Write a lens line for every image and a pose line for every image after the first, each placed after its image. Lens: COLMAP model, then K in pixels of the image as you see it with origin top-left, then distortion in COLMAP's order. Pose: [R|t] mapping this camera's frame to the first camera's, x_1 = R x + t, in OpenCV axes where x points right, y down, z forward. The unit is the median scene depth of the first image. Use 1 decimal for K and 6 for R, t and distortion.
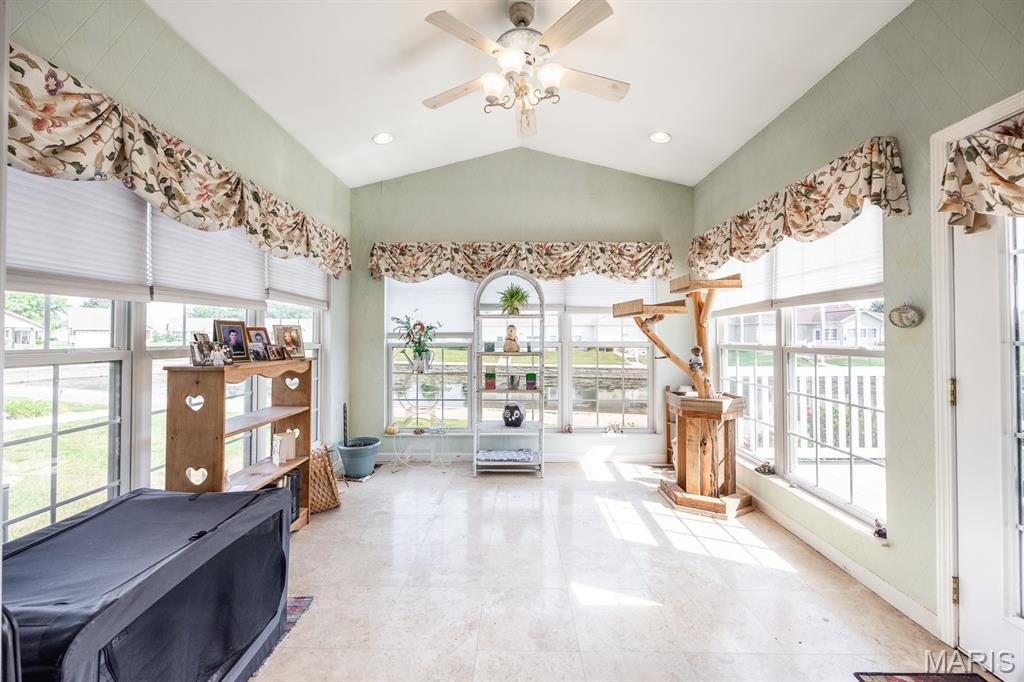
lens RADIAL K [[415.5, 0, 517.3], [0, 415.5, 336.5], [0, 0, 1]] dist [0.001246, 0.000193]
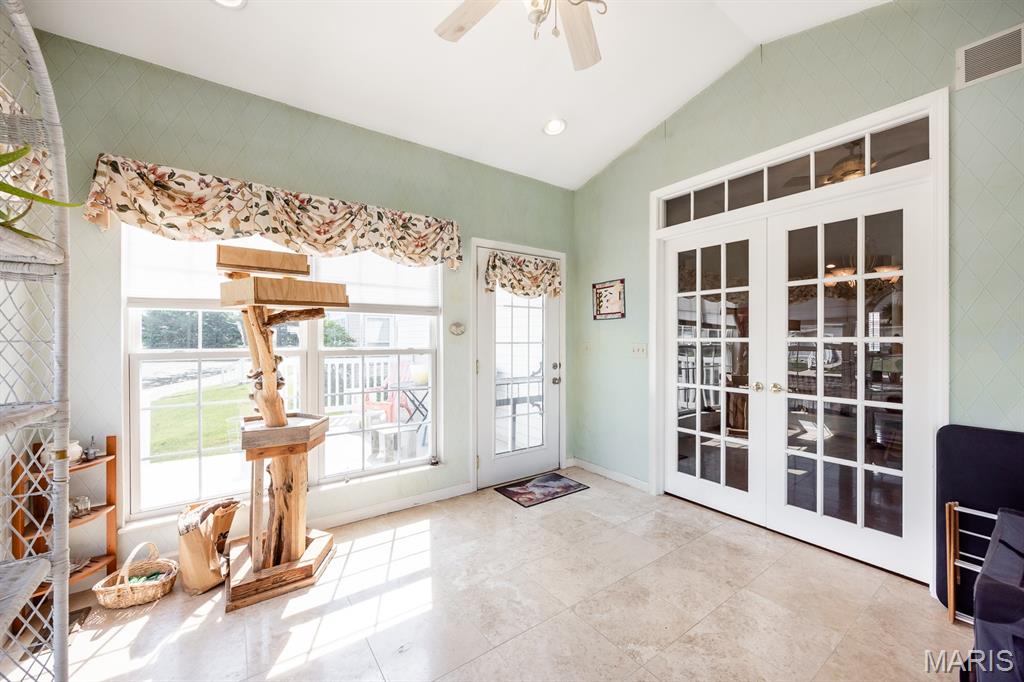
lens RADIAL K [[398.9, 0, 512.0], [0, 398.9, 341.0], [0, 0, 1]] dist [-0.000782, -0.000201]
pose [[-0.576096, -0.008205, 0.817341, -0.451548], [-0.002002, 0.999961, 0.008627, -0.009514], [-0.817380, 0.003334, -0.576090, 1.348891]]
